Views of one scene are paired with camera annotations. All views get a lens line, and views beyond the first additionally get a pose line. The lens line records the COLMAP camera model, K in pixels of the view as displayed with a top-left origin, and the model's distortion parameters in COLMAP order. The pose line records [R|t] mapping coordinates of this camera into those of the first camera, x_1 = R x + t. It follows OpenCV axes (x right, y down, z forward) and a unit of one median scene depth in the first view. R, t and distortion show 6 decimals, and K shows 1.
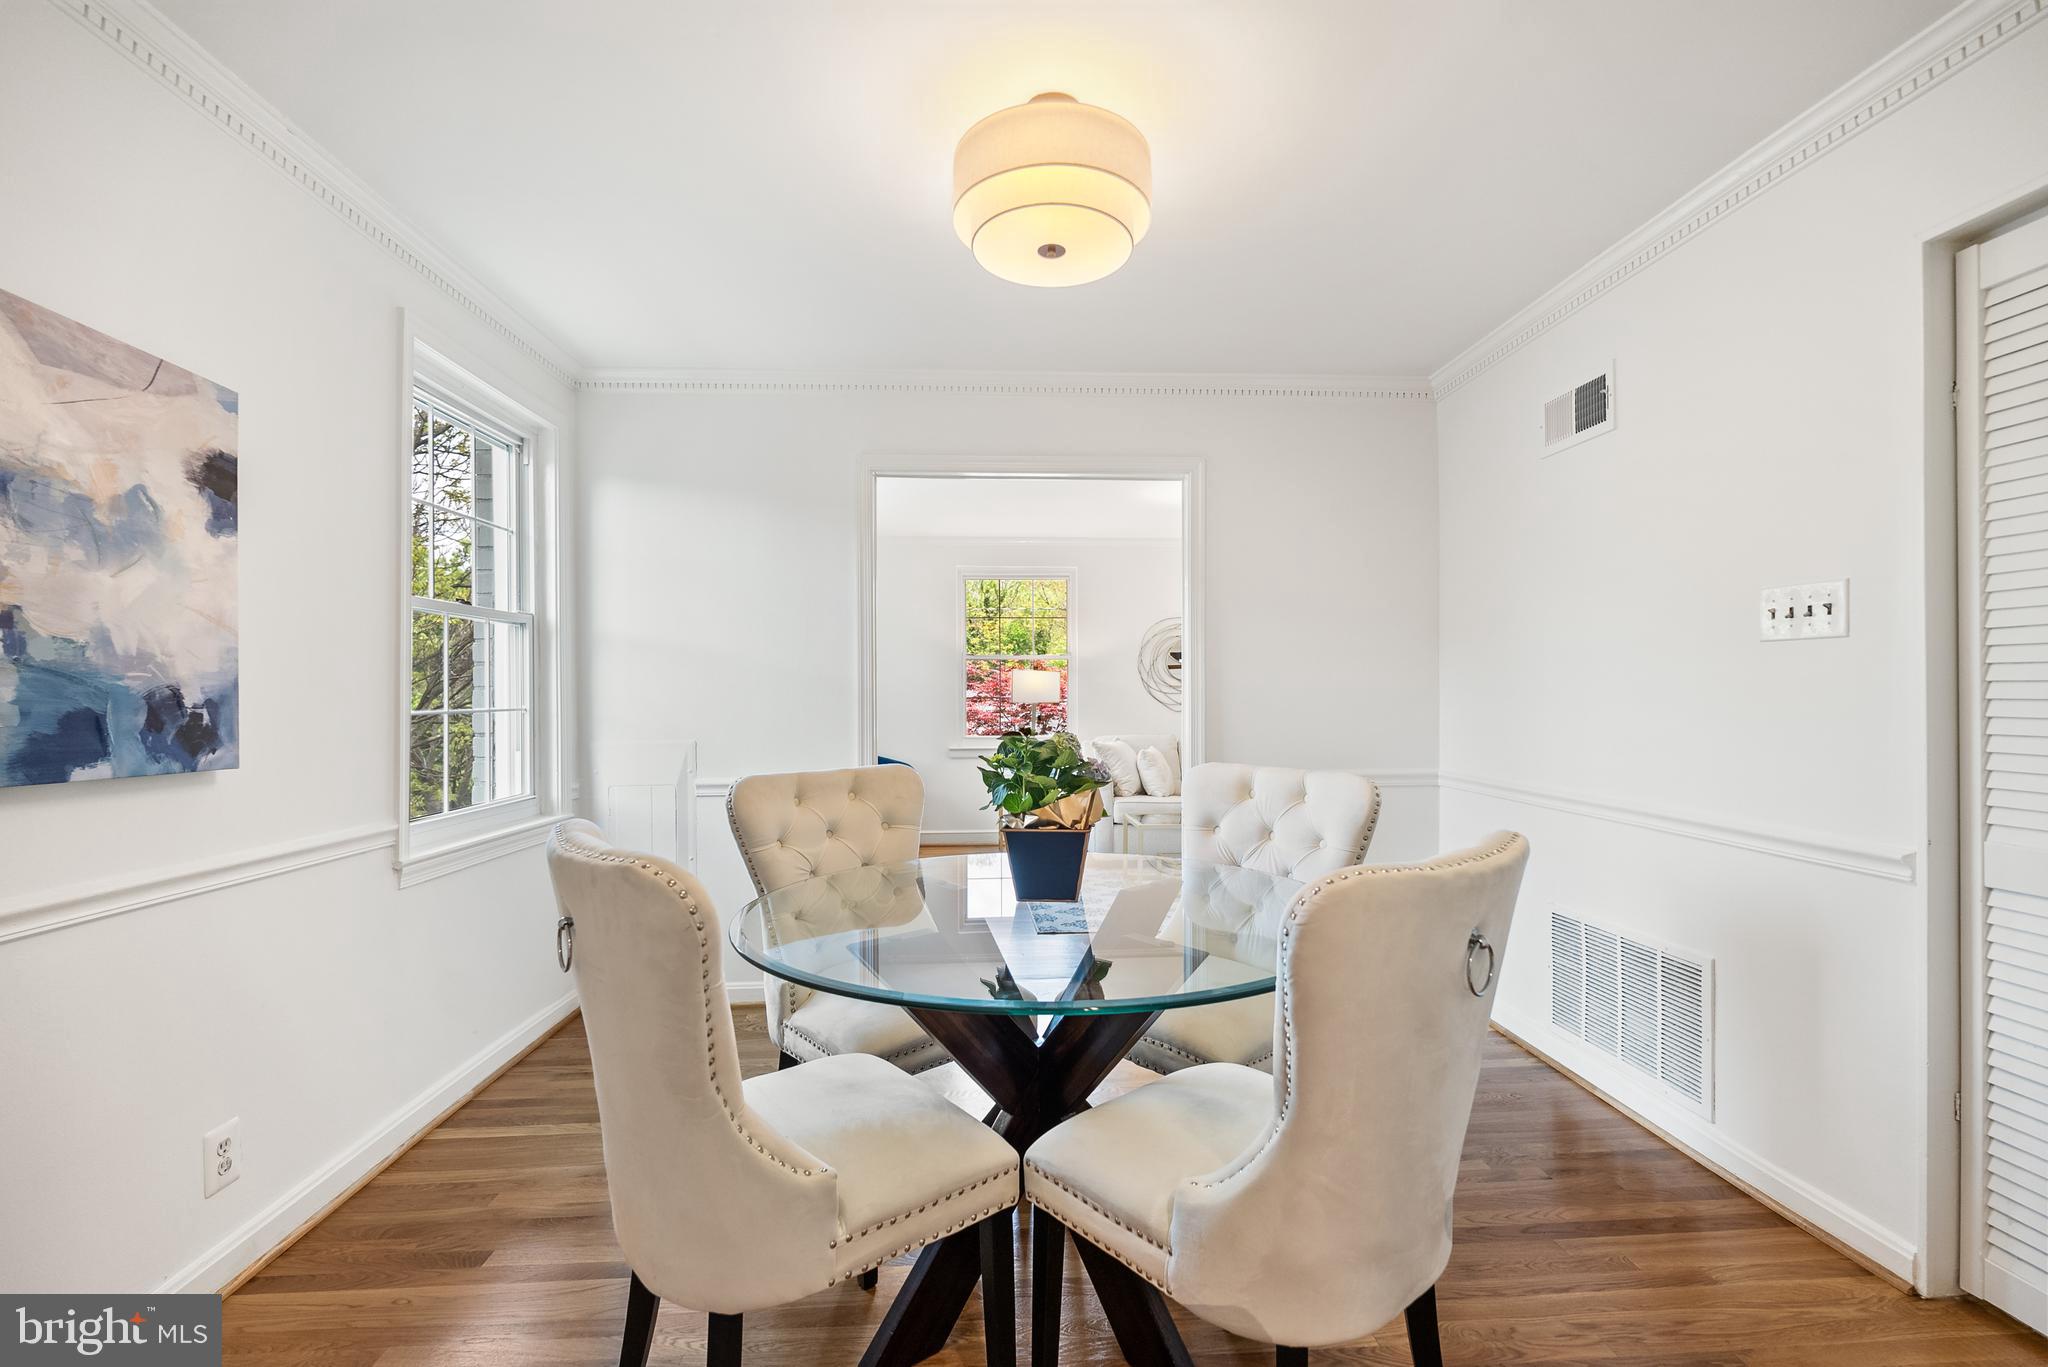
lens RADIAL K [[924.4, 0, 1026.7], [0, 924.4, 689.5], [0, 0, 1]] dist [-0.002888, 0.000409]
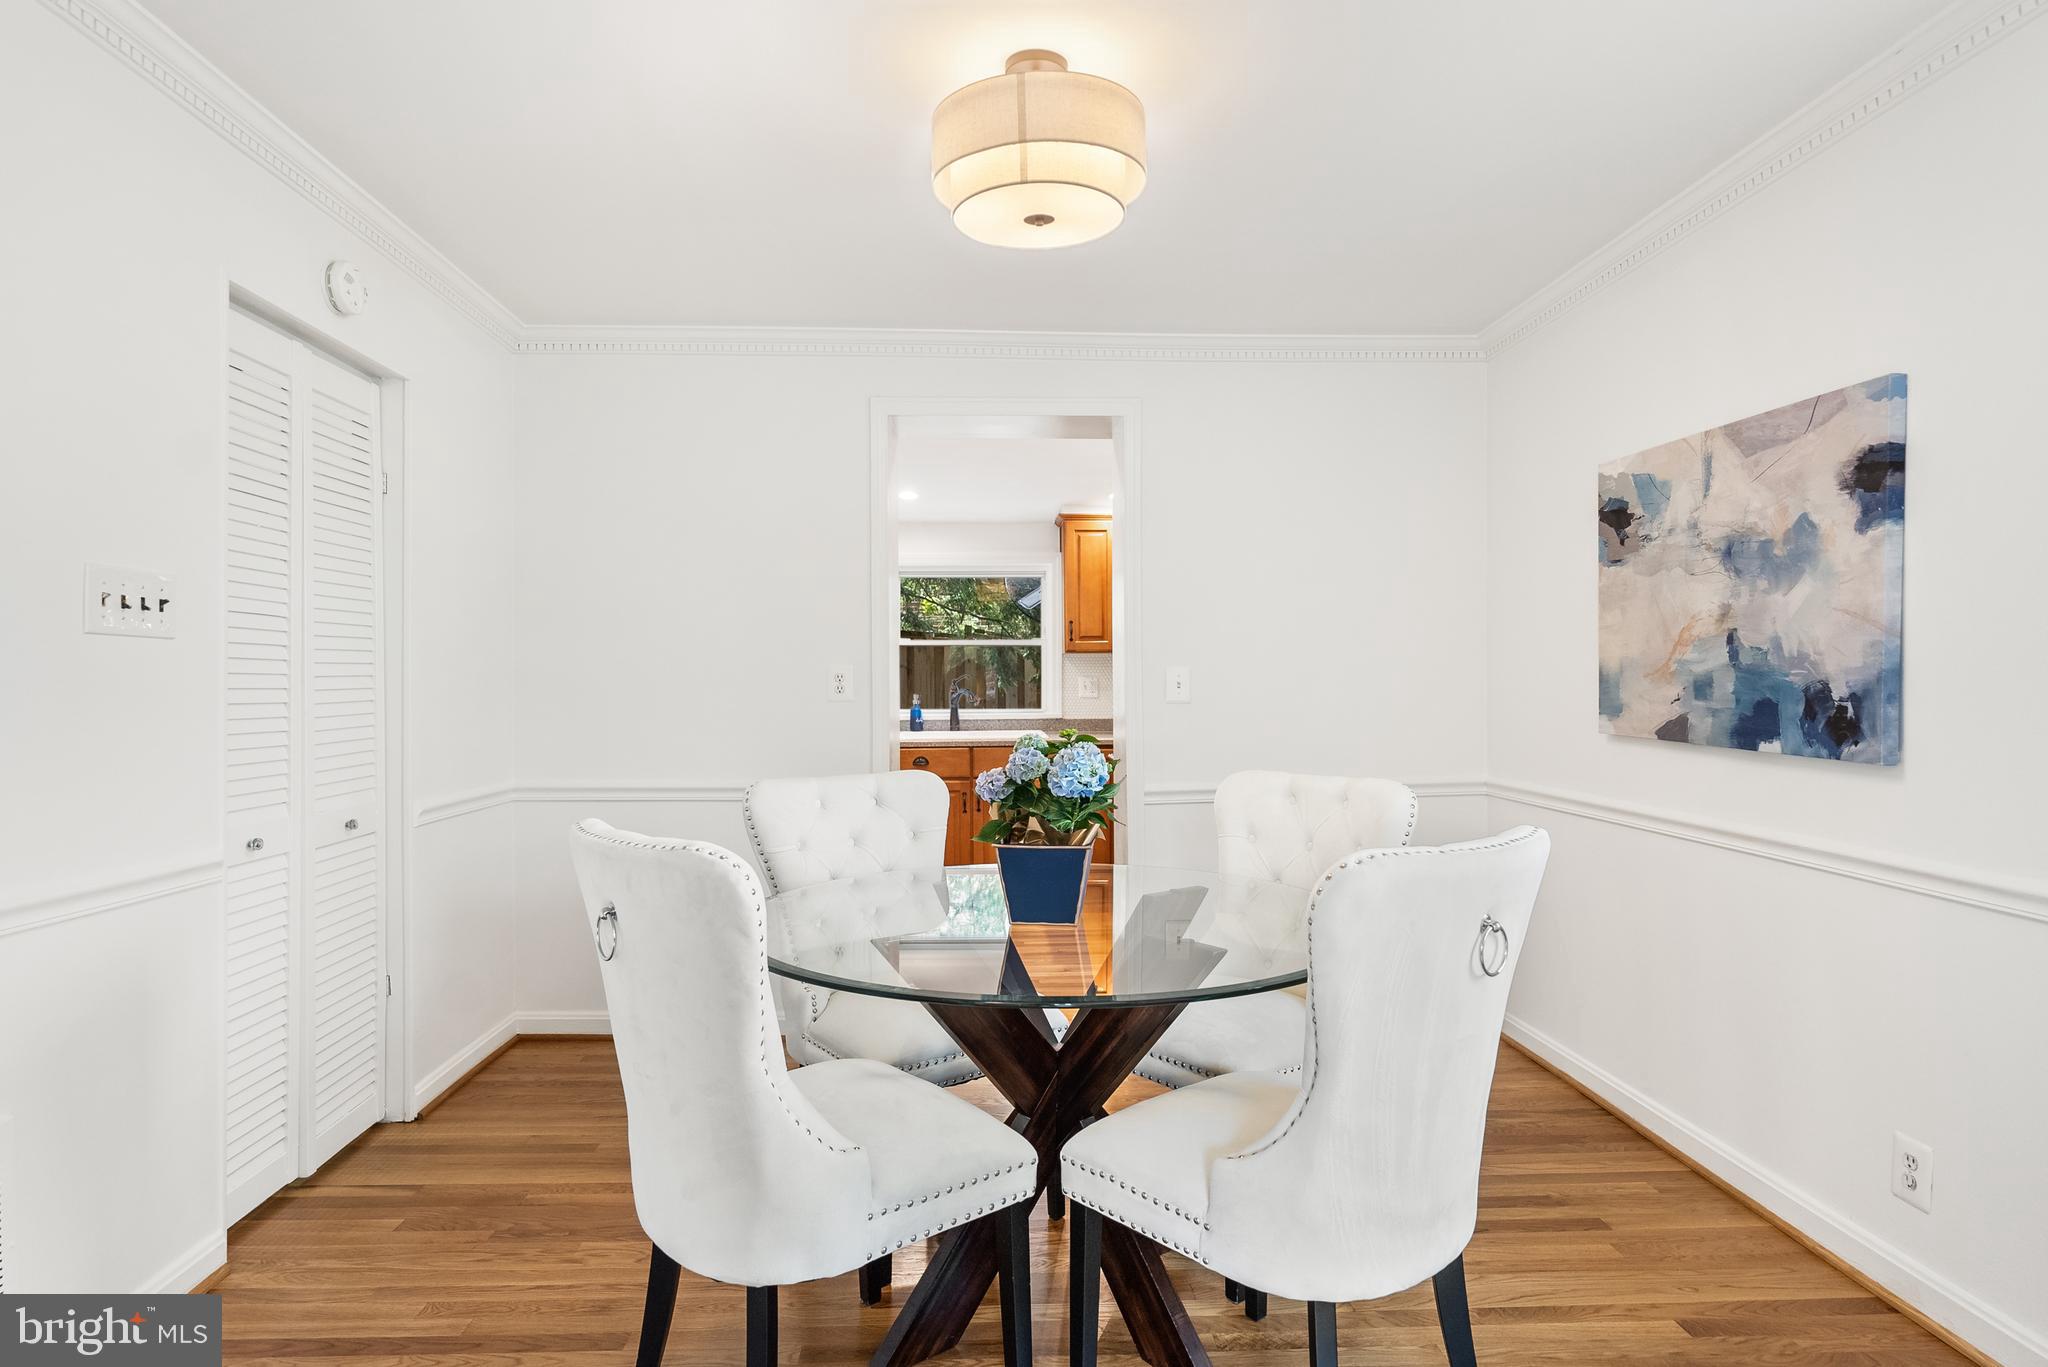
lens RADIAL K [[1124.6, 0, 1018.1], [0, 1124.6, 699.2], [0, 0, 1]] dist [-0.007362, 0.003653]
pose [[-0.999715, 0.007069, 0.022796, 0.026974], [0.007310, 0.999918, 0.010525, -0.002740], [-0.022720, 0.010689, -0.999685, 2.314418]]
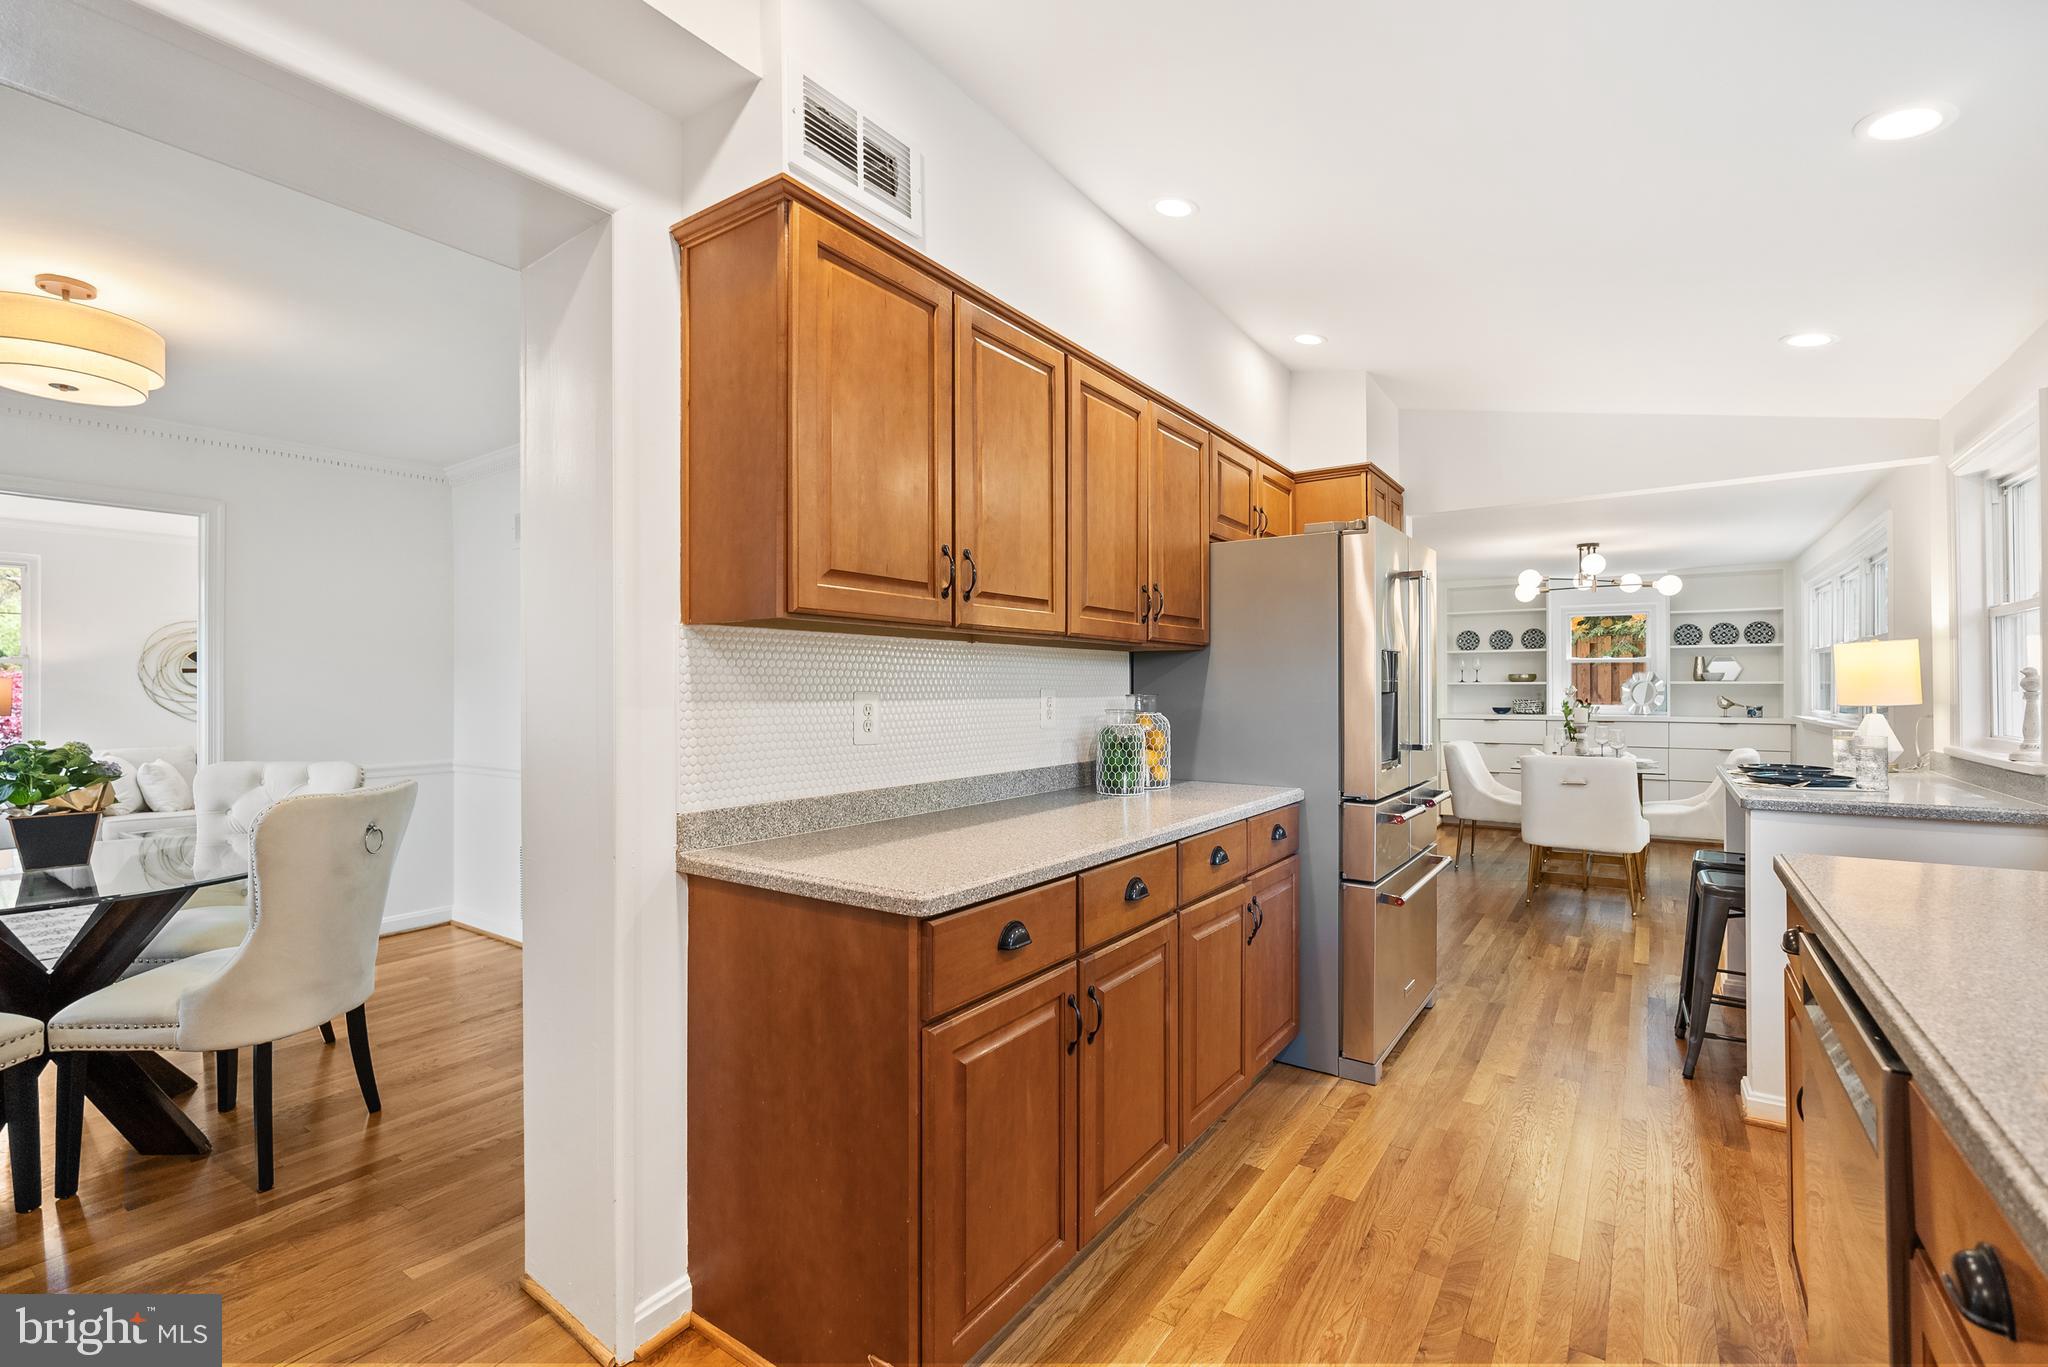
lens RADIAL K [[924.4, 0, 1044.2], [0, 924.4, 686.5], [0, 0, 1]] dist [-0.002888, 0.000409]
pose [[0.620599, 0.001976, 0.784125, -0.215358], [-0.000259, 0.999997, -0.002315, -0.050690], [-0.784128, 0.001234, 0.620598, -1.491692]]
